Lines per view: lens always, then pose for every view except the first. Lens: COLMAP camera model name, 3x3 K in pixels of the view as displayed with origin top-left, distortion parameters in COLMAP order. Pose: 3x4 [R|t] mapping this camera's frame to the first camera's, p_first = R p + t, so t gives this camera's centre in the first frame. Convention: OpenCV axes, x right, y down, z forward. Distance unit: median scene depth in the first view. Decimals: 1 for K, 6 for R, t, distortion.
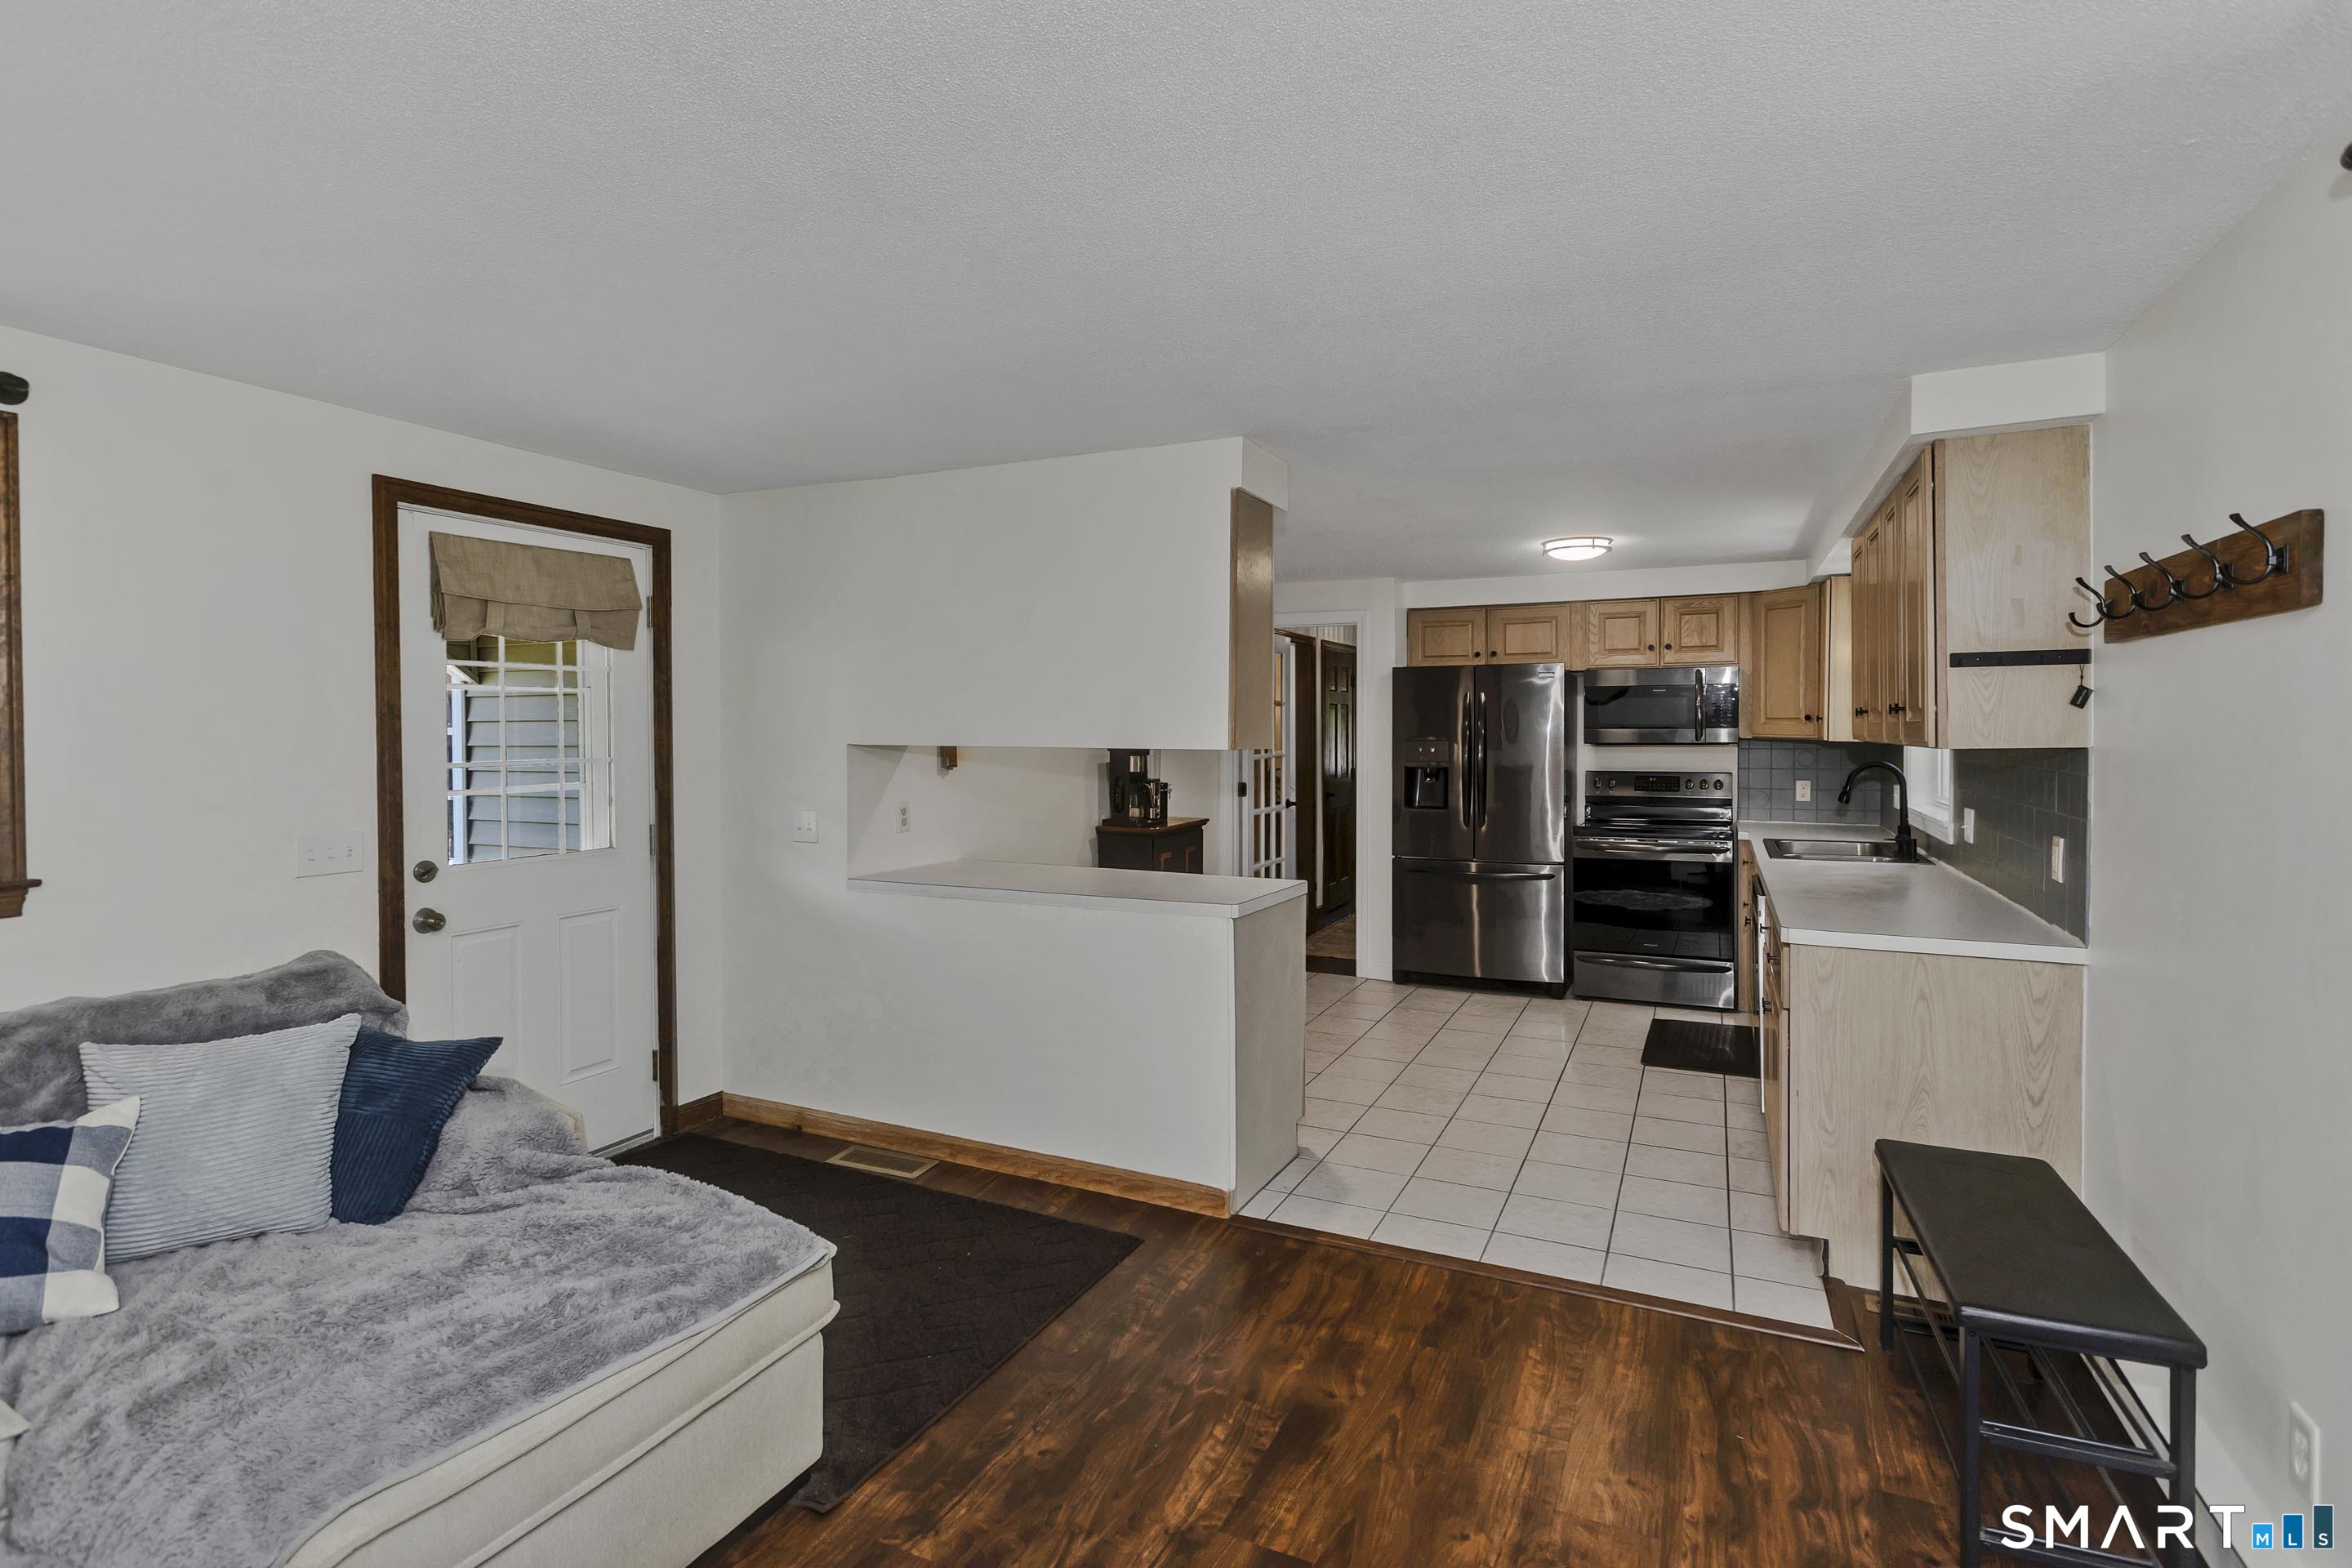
lens RADIAL K [[1128.2, 0, 1184.1], [0, 1128.2, 758.3], [0, 0, 1]] dist [-0.003063, -0.000589]
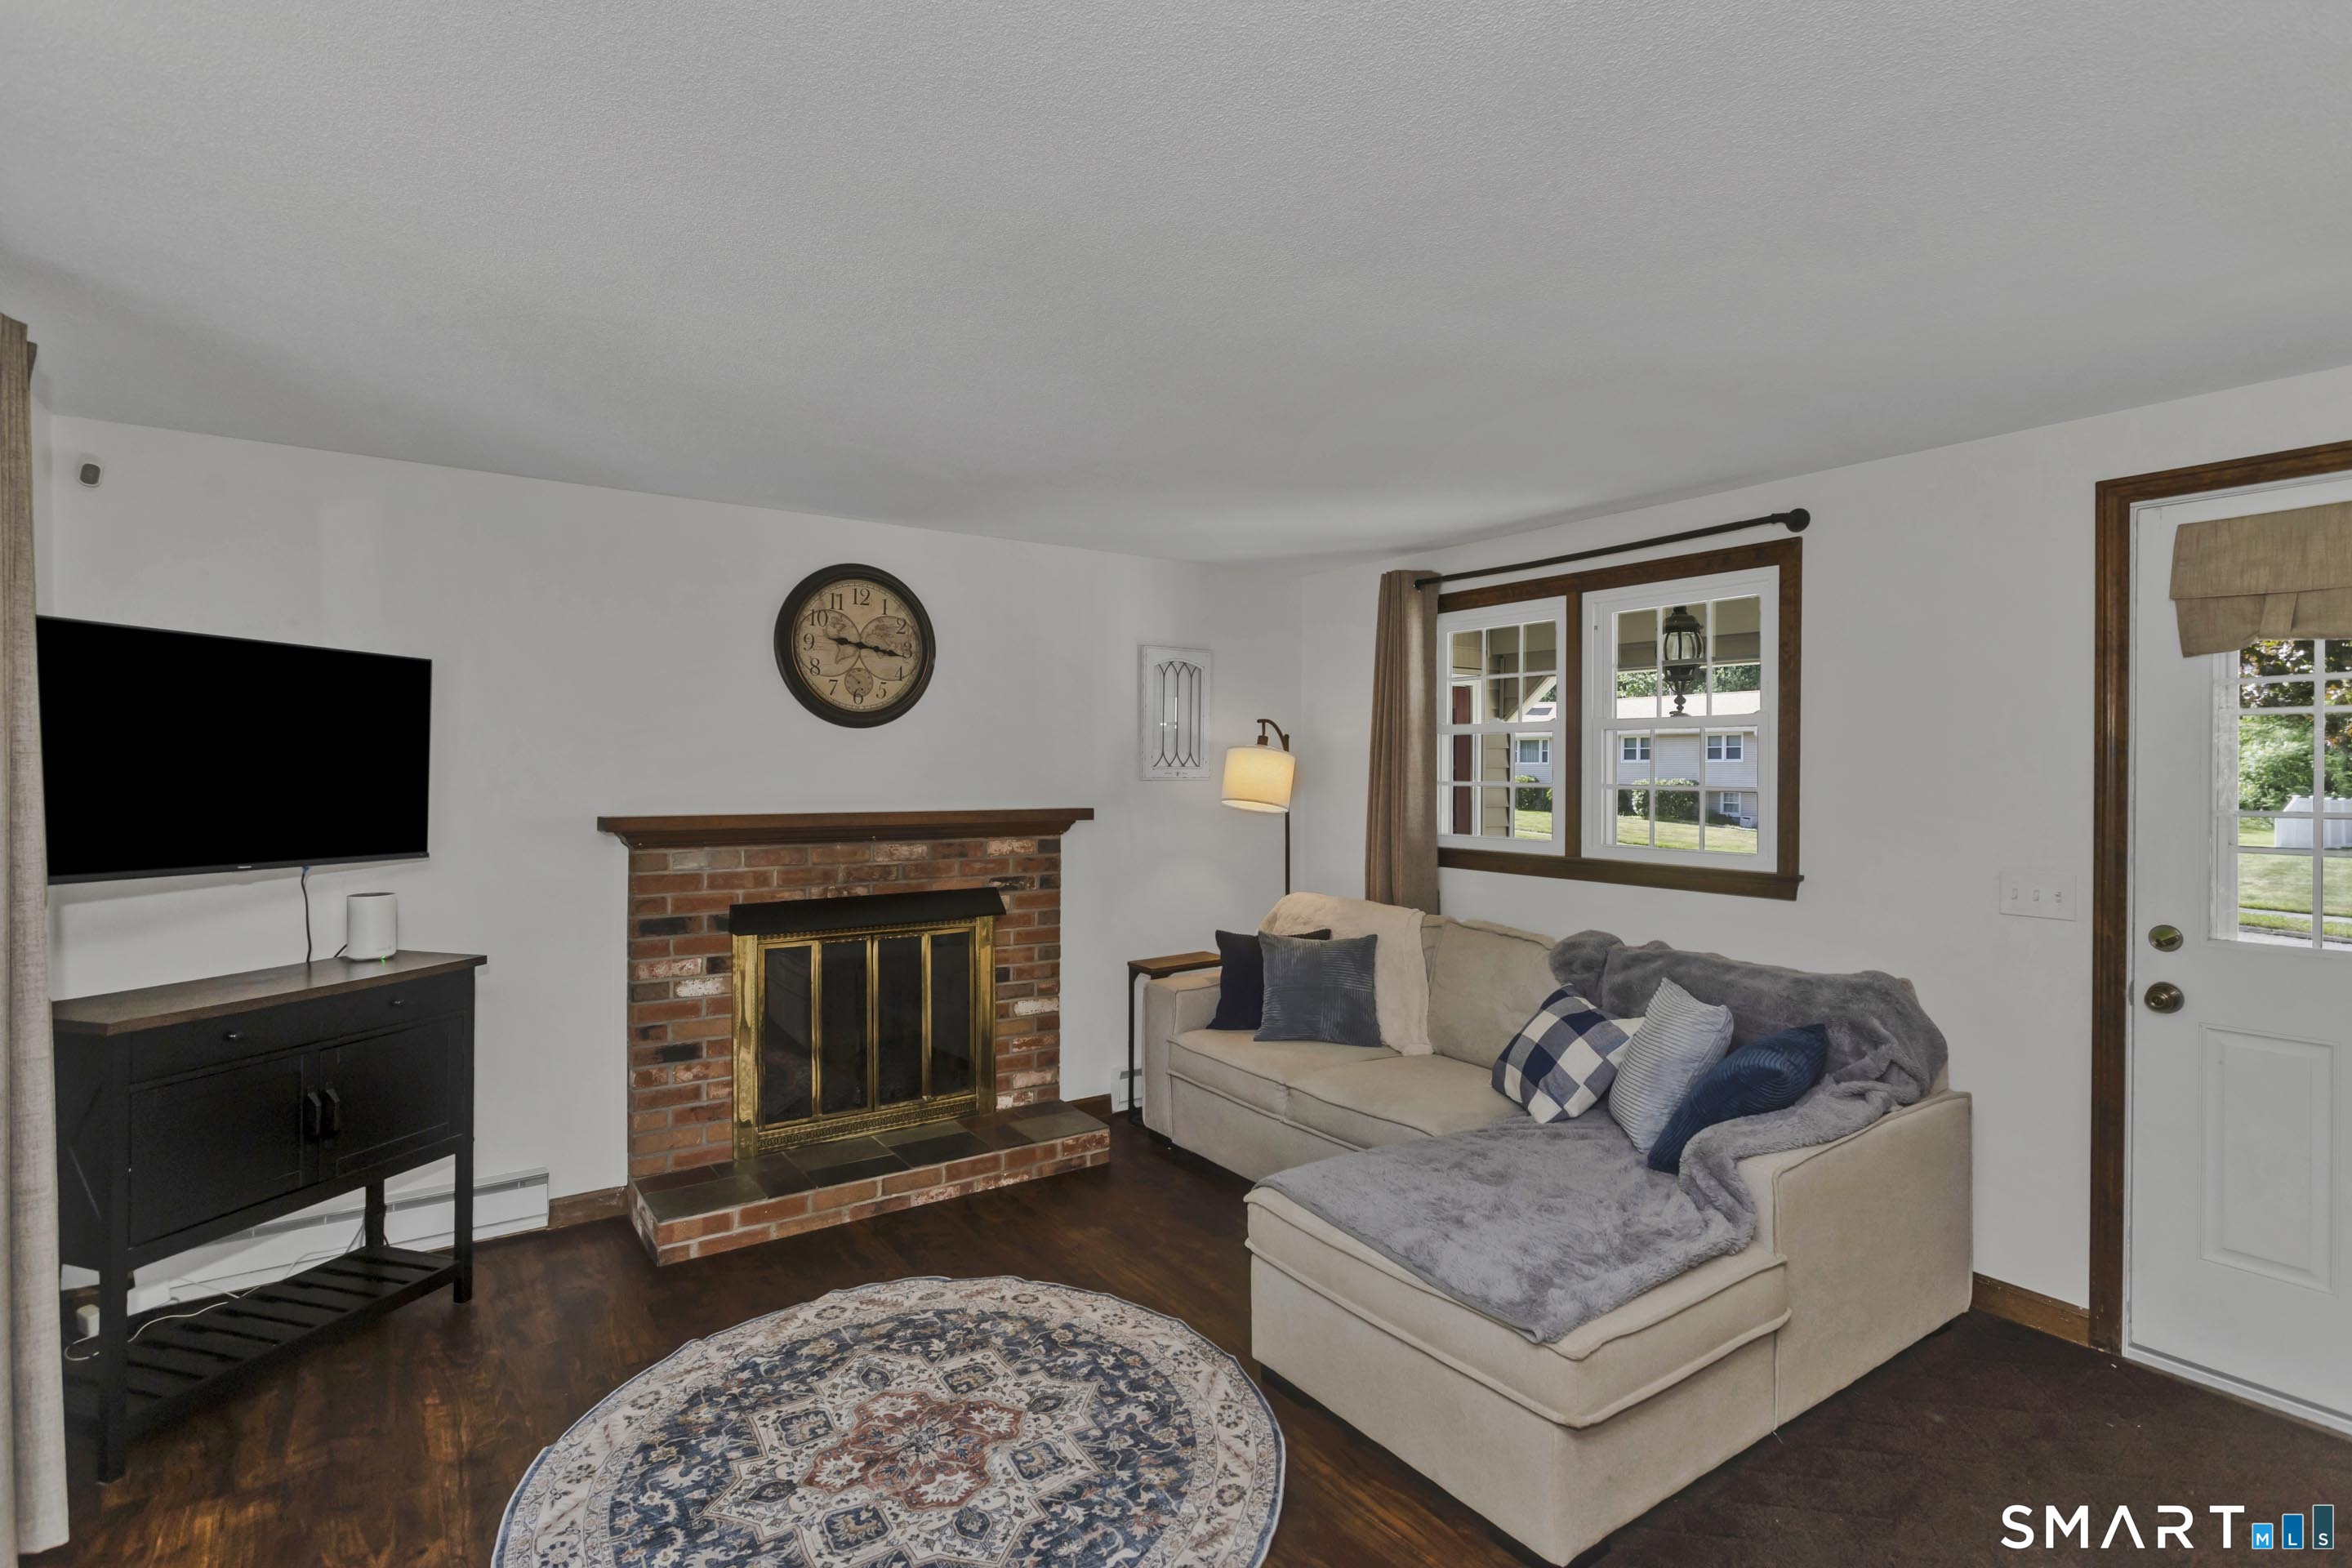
lens RADIAL K [[1130.4, 0, 1164.6], [0, 1130.4, 773.1], [0, 0, 1]] dist [-0.002843, -0.000223]
pose [[-0.503109, 0.001360, -0.864222, 0.457307], [-0.030072, 0.999366, 0.019079, -0.015106], [0.863700, 0.035587, -0.502749, 0.861245]]
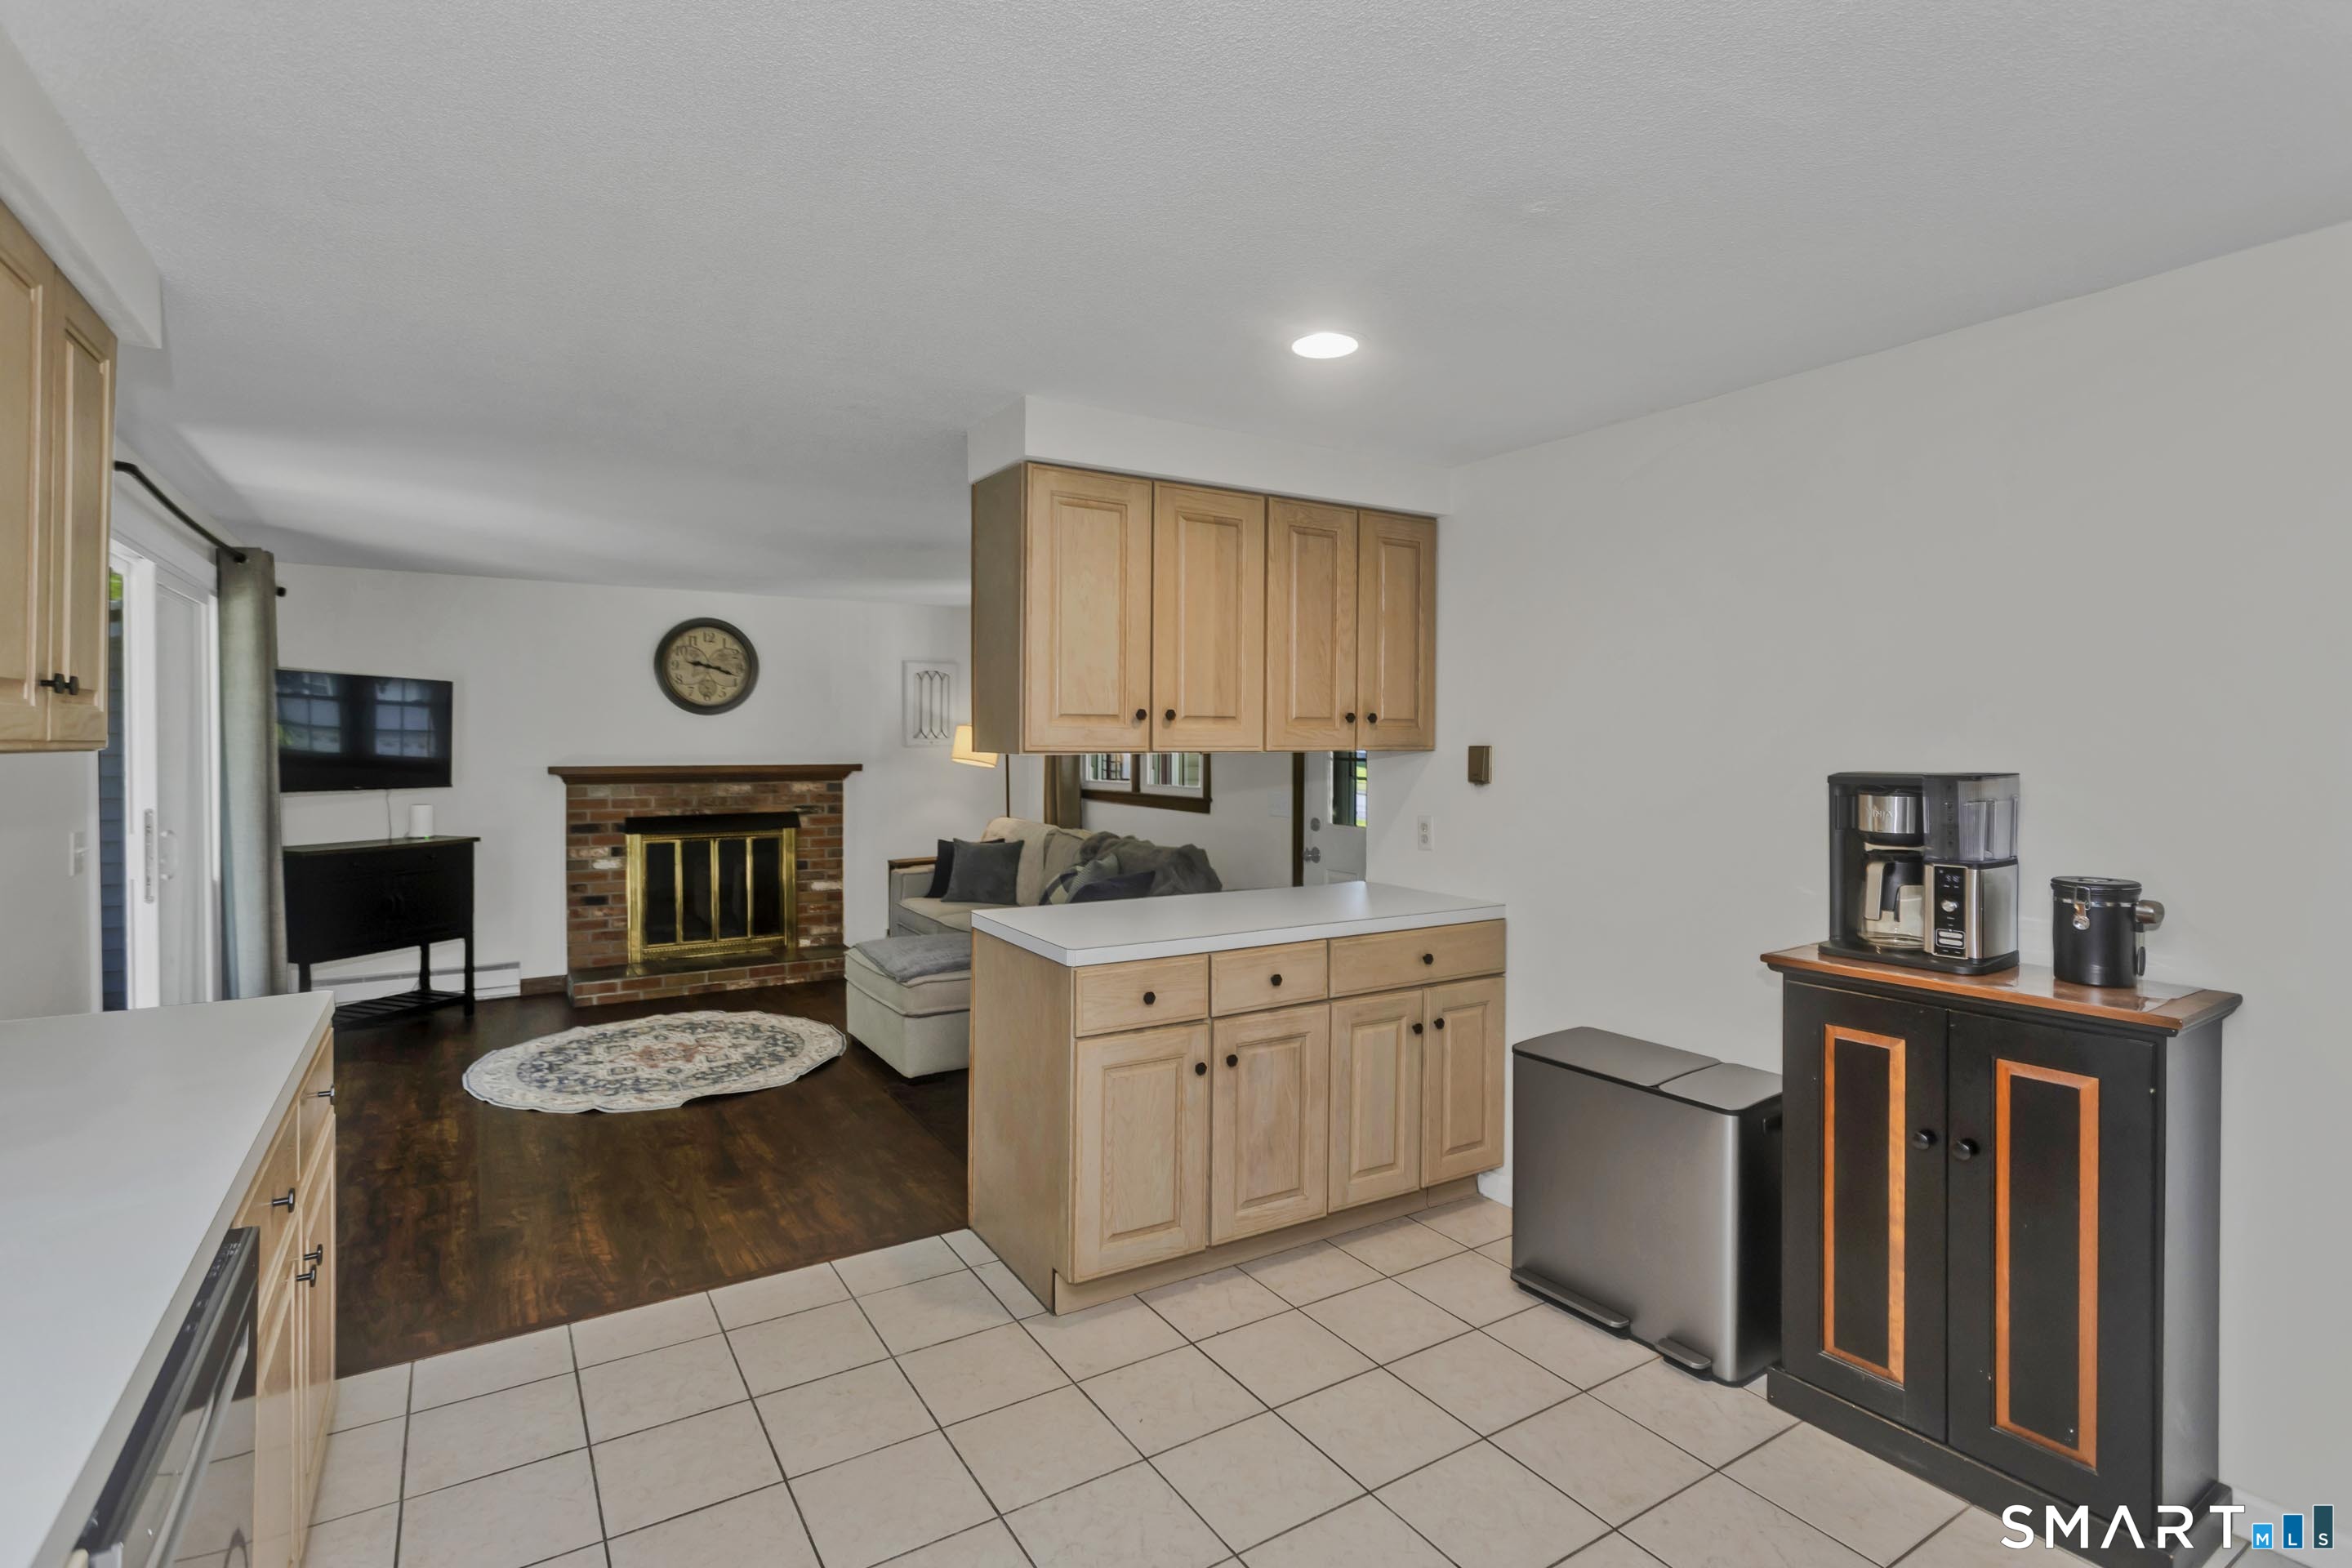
lens RADIAL K [[1128.2, 0, 1184.1], [0, 1128.2, 758.3], [0, 0, 1]] dist [-0.003063, -0.000589]
pose [[-0.539670, 0.010099, -0.841816, 0.863091], [-0.027643, 0.999176, 0.029709, -0.039427], [0.841423, 0.039303, -0.538946, 1.887453]]
